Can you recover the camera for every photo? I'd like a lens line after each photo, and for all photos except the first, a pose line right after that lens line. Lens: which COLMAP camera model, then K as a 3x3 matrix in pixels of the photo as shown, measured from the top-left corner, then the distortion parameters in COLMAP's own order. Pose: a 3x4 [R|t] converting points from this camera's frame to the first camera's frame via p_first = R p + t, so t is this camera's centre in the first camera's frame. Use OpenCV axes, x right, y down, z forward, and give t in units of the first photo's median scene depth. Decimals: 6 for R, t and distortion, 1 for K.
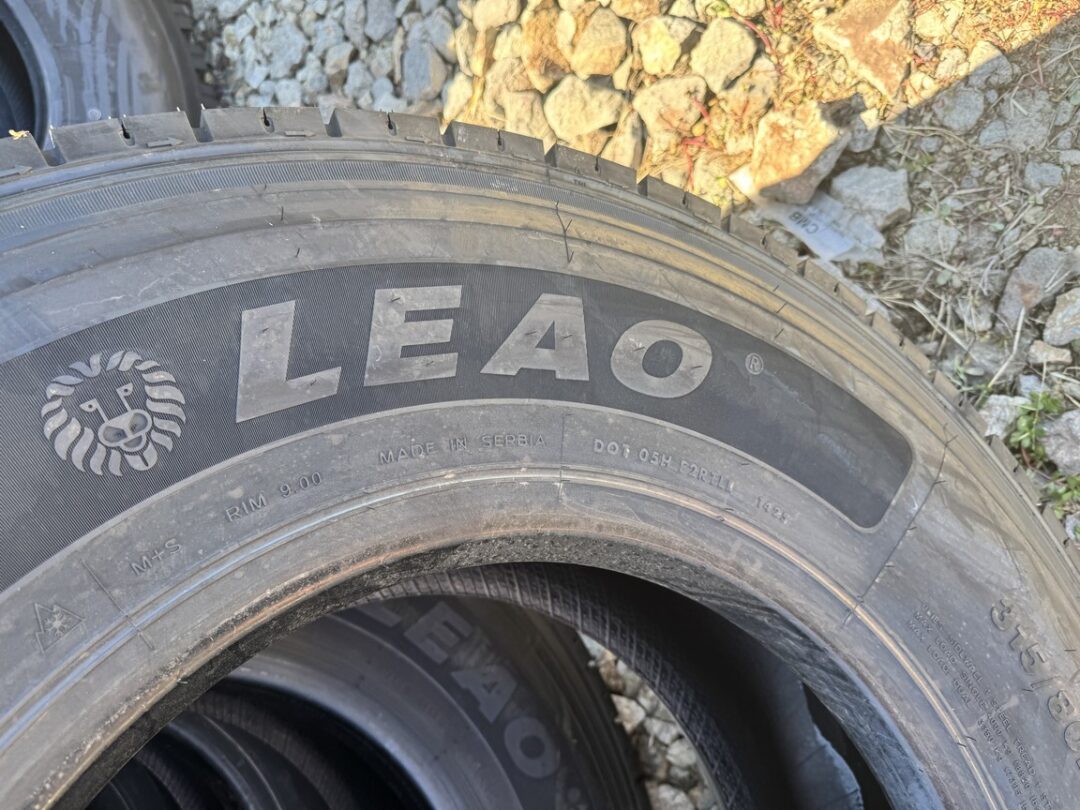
lens RADIAL K [[793.0, 0, 540.0], [0, 793.0, 405.0], [0, 0, 1]] dist [-0.006331, -0.006763]
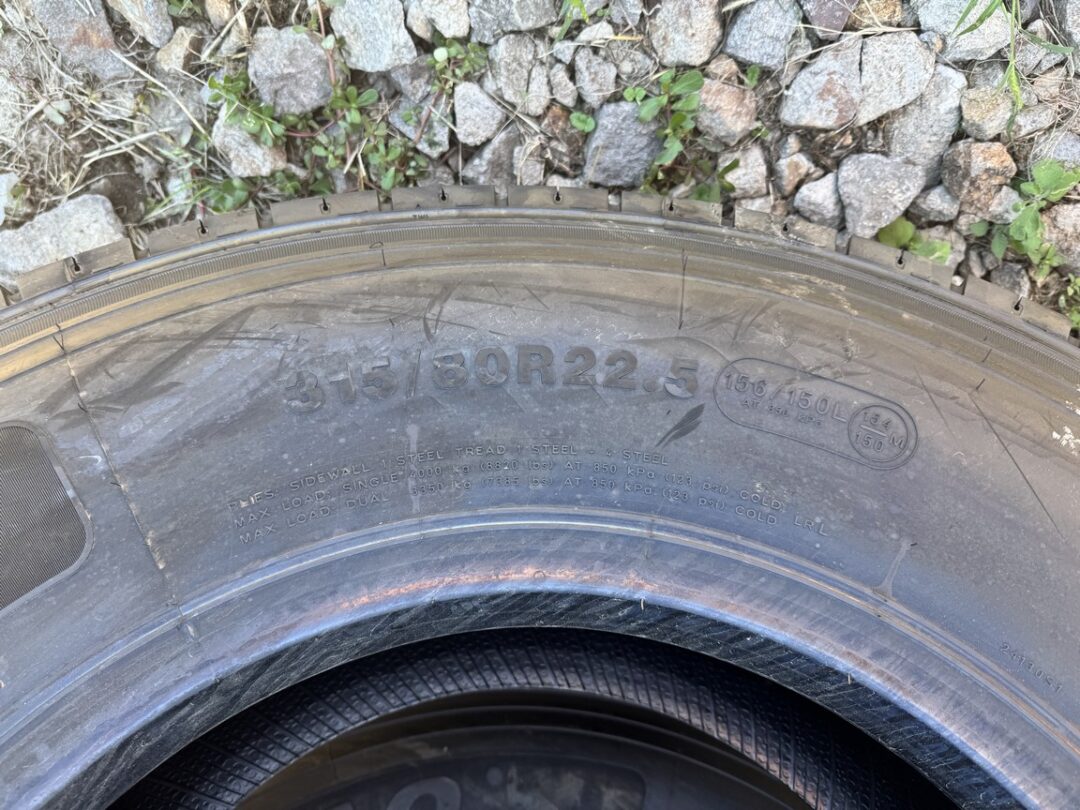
lens RADIAL K [[793.0, 0, 540.0], [0, 793.0, 405.0], [0, 0, 1]] dist [-0.006331, -0.006763]
pose [[0.368155, -0.929354, 0.027639, 0.636367], [0.906346, 0.365353, 0.212261, 0.311581], [-0.207364, -0.053094, 0.976822, 0.248109]]
